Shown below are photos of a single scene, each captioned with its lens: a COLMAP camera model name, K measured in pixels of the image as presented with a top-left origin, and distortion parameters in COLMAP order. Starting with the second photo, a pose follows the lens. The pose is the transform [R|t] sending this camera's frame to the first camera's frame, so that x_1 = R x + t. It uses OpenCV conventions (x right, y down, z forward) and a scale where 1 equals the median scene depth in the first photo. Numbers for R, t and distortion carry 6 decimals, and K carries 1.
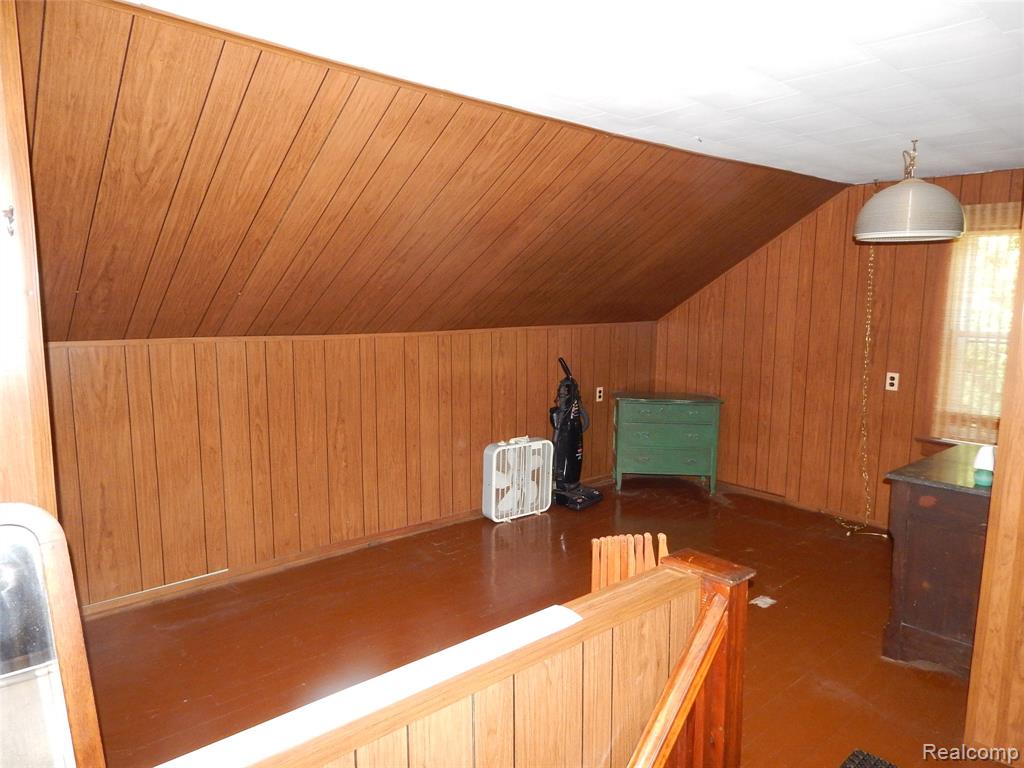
lens RADIAL K [[669.7, 0, 519.3], [0, 669.7, 368.2], [0, 0, 1]] dist [-0.001906, 0.002196]
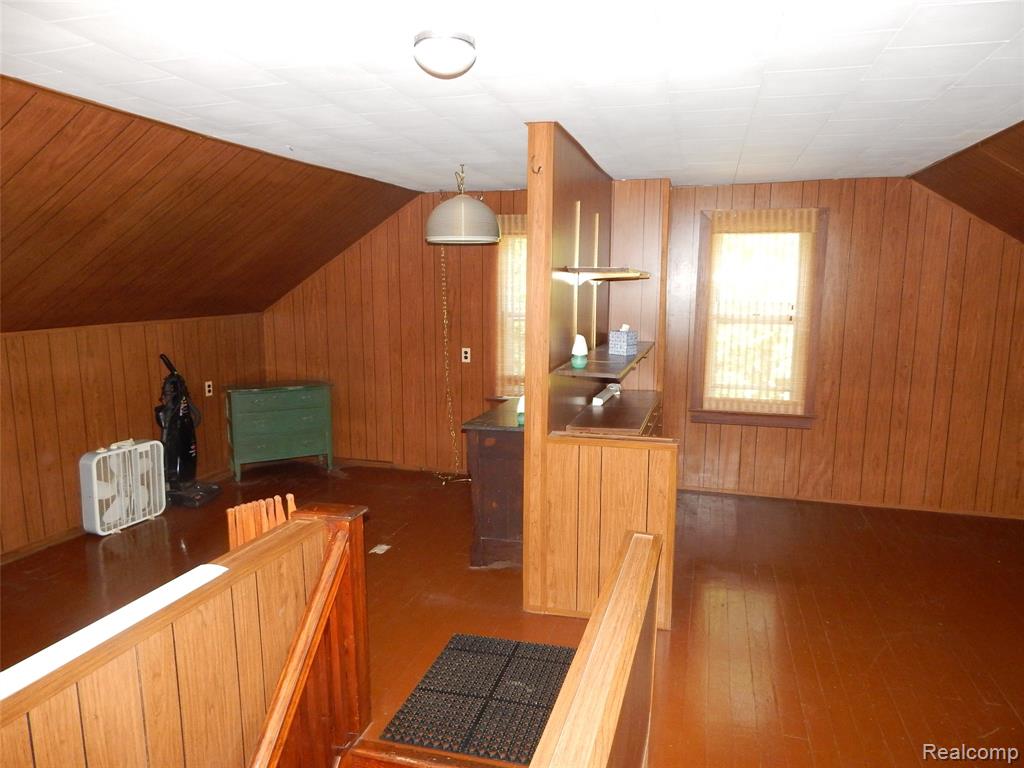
lens RADIAL K [[669.7, 0, 512.7], [0, 669.7, 383.2], [0, 0, 1]] dist [-0.001906, 0.002196]
pose [[0.844625, -0.089851, 0.527764, -0.034808], [0.069548, 0.995877, 0.058242, 0.006877], [-0.530821, -0.012488, 0.847392, -0.119637]]
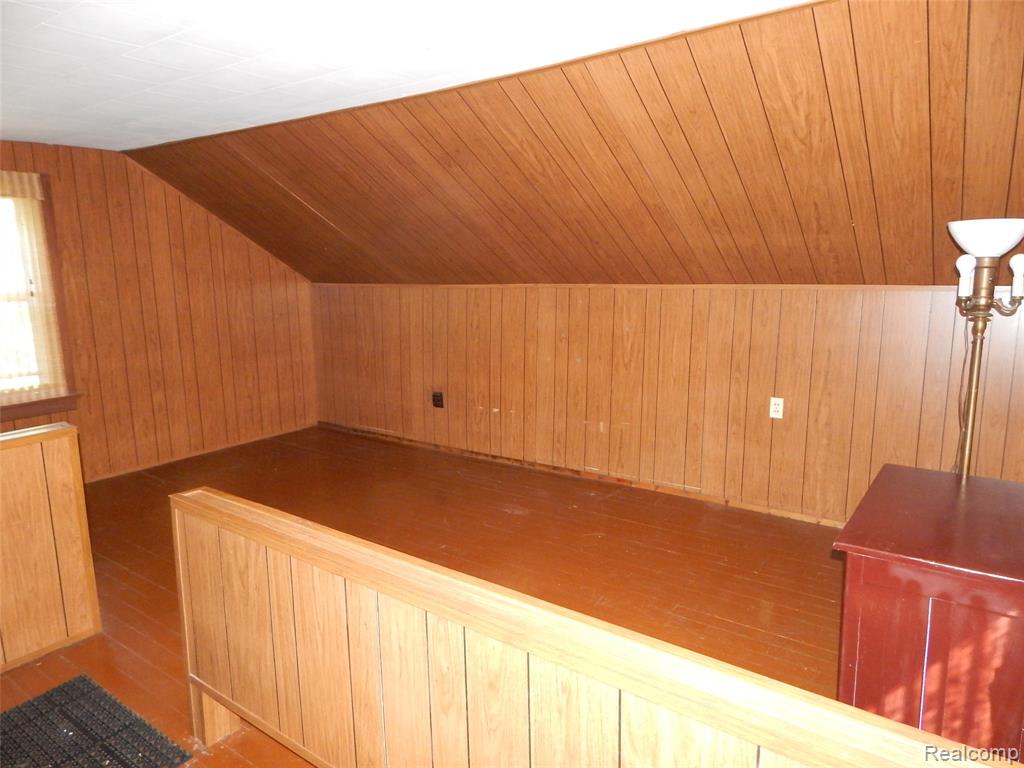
lens RADIAL K [[669.7, 0, 513.1], [0, 669.7, 385.2], [0, 0, 1]] dist [-0.001906, 0.002196]
pose [[-0.226089, -0.188013, 0.955790, -0.417957], [0.130208, 0.966558, 0.220932, -0.004995], [-0.965365, 0.174402, -0.194047, 0.380845]]
